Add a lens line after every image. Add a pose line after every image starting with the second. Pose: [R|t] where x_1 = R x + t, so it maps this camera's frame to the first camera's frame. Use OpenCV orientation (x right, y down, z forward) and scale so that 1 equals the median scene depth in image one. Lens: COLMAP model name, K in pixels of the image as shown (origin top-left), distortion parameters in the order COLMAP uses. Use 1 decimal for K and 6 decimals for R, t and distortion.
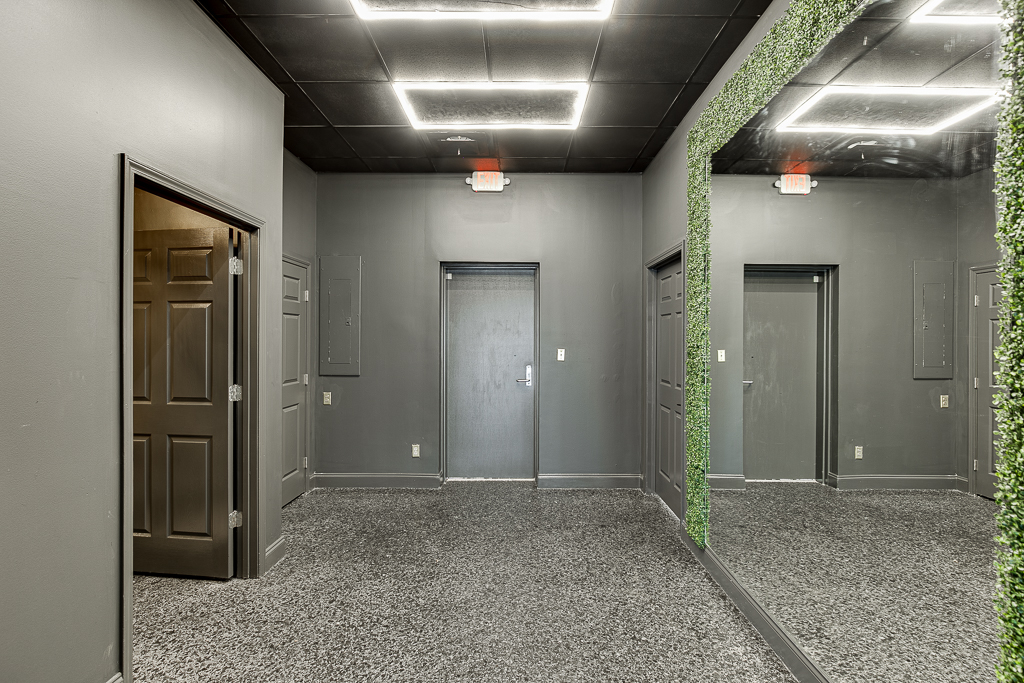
lens RADIAL K [[473.4, 0, 513.4], [0, 473.4, 353.4], [0, 0, 1]] dist [0.001546, -0.000281]
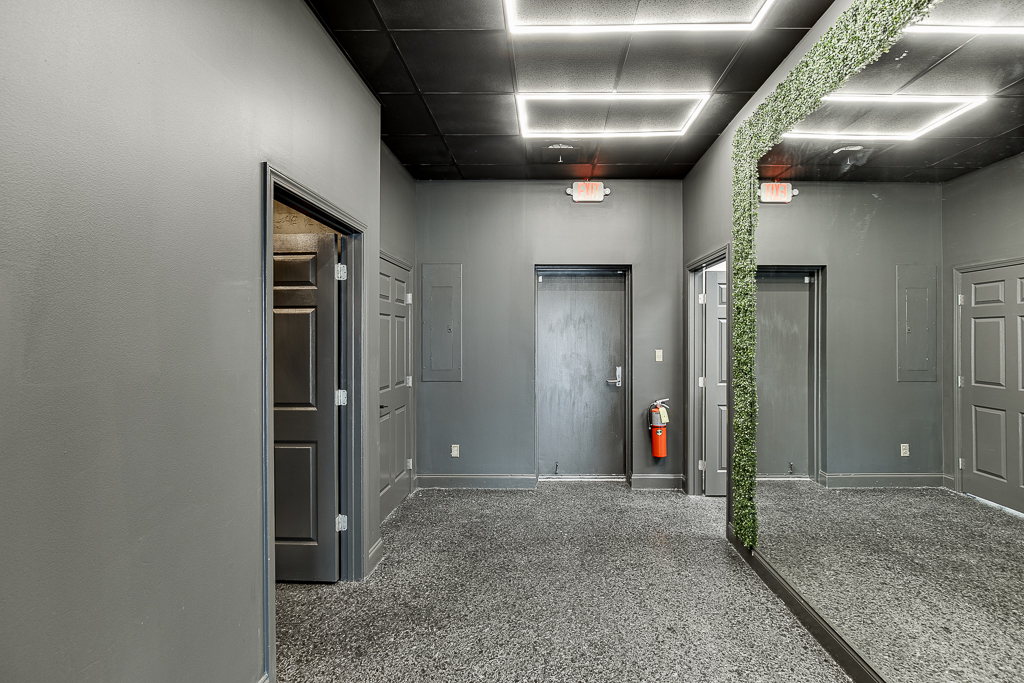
lens RADIAL K [[466.9, 0, 512.0], [0, 466.9, 341.5], [0, 0, 1]] dist [-0.003299, -0.000285]
pose [[0.999982, -0.005366, 0.002717, -0.221668], [0.005437, 0.999628, -0.026710, -0.002346], [-0.002572, 0.026724, 0.999640, -0.001839]]
